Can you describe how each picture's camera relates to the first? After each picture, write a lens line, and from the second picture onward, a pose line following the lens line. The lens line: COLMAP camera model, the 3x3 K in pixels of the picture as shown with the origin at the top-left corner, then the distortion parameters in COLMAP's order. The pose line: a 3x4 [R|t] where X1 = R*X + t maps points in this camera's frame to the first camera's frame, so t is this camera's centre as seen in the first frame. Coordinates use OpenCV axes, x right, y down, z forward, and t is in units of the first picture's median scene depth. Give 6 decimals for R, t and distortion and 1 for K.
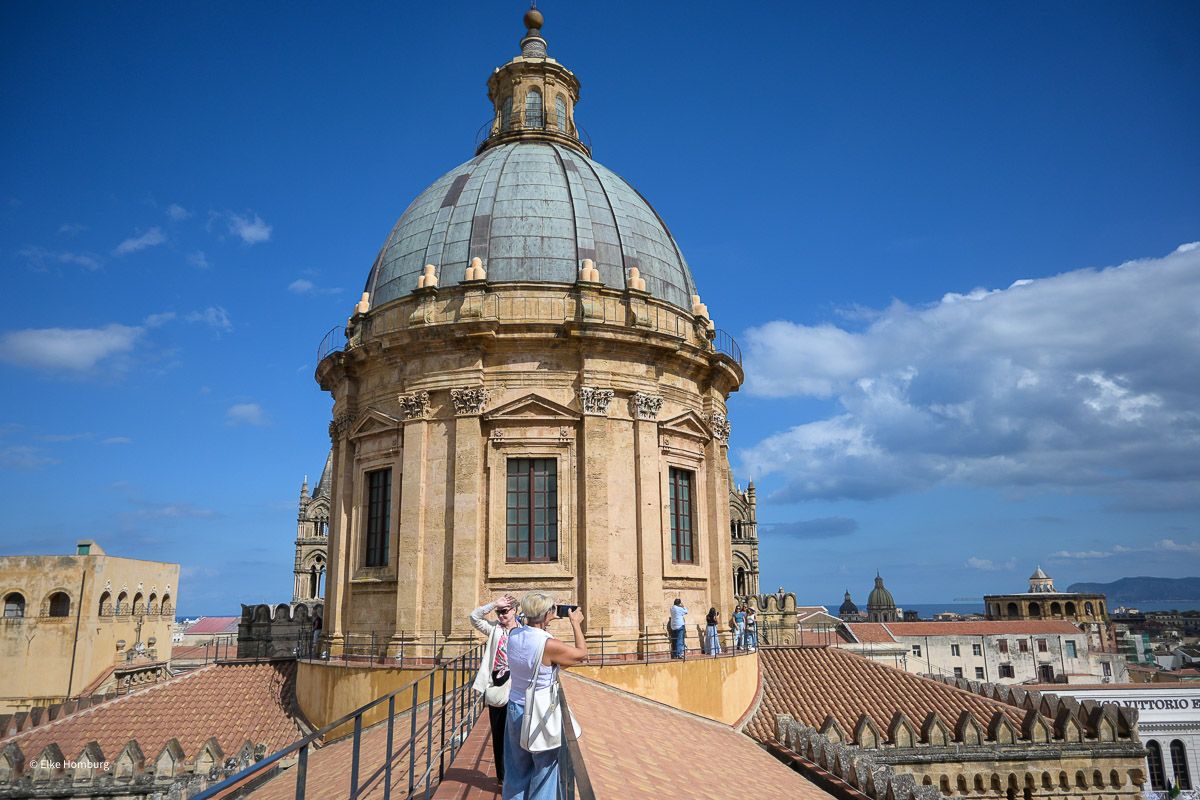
lens RADIAL K [[800.4, 0, 590.1], [0, 800.4, 410.9], [0, 0, 1]] dist [-0.003436, 0.024599]
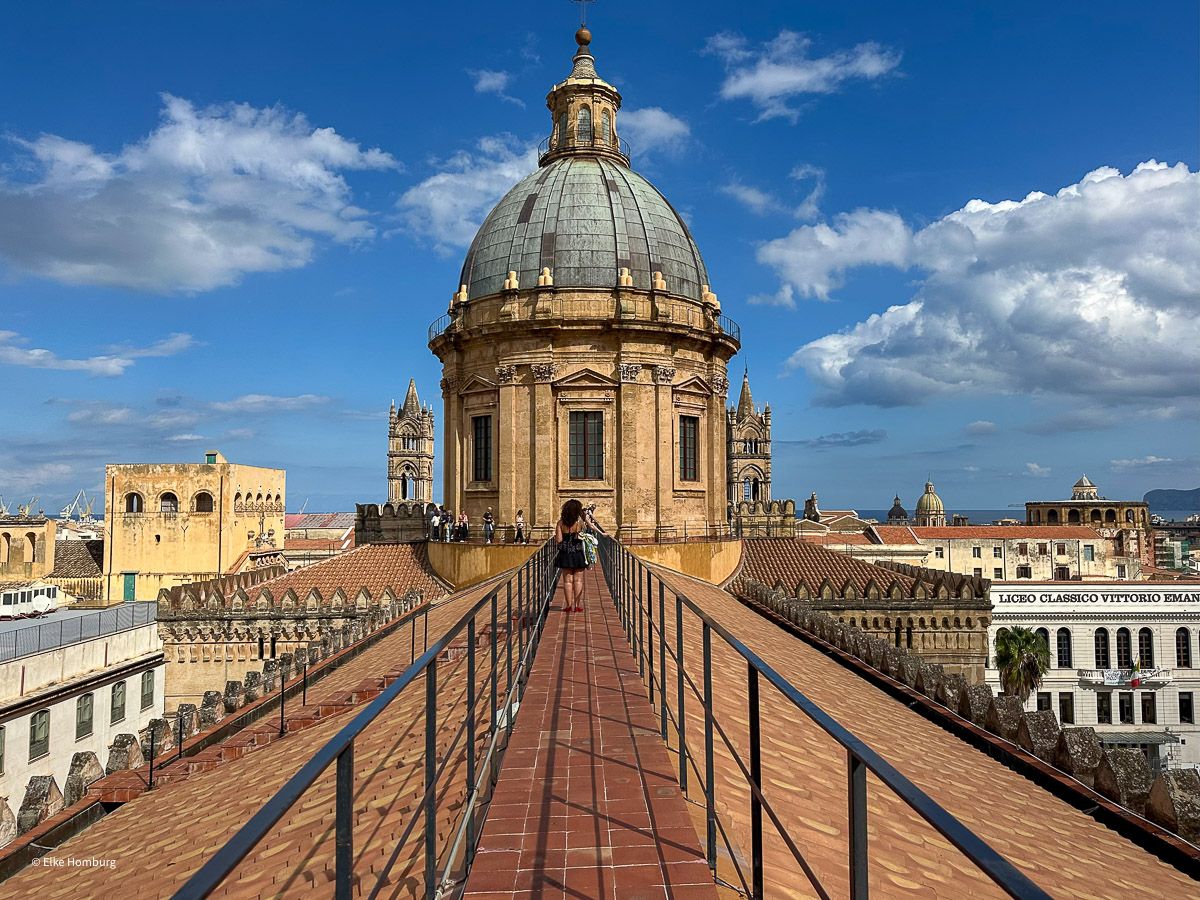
lens RADIAL K [[826.5, 0, 579.7], [0, 826.5, 451.1], [0, 0, 1]] dist [0.114834, -0.029875]
pose [[0.997678, 0.005832, -0.067854, 0.018835], [0.005902, 0.985175, 0.171450, -0.121196], [0.067848, -0.171452, 0.982853, -0.484458]]
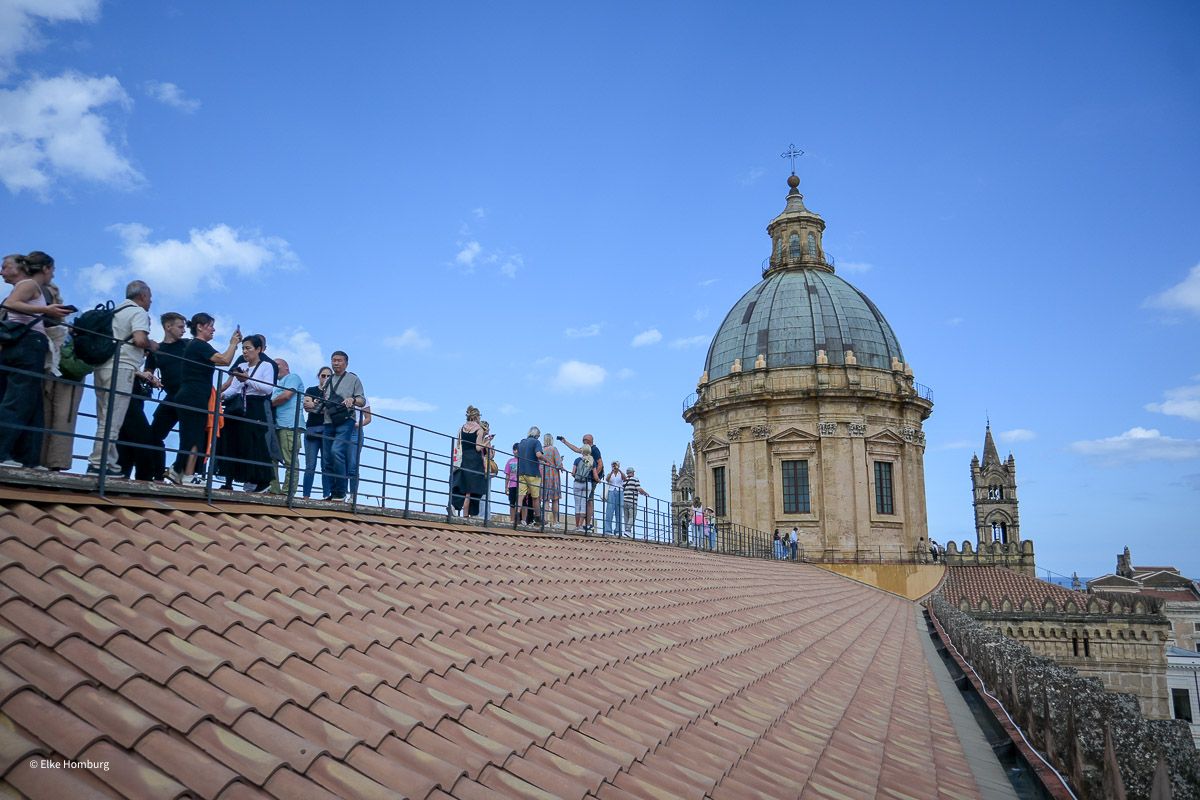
lens RADIAL K [[800.4, 0, 592.1], [0, 800.4, 403.7], [0, 0, 1]] dist [-0.003436, 0.024599]
pose [[0.909205, -0.060316, -0.411956, 0.264339], [0.075244, 0.996963, 0.020096, -0.140840], [0.409492, -0.049269, 0.910982, -0.882824]]
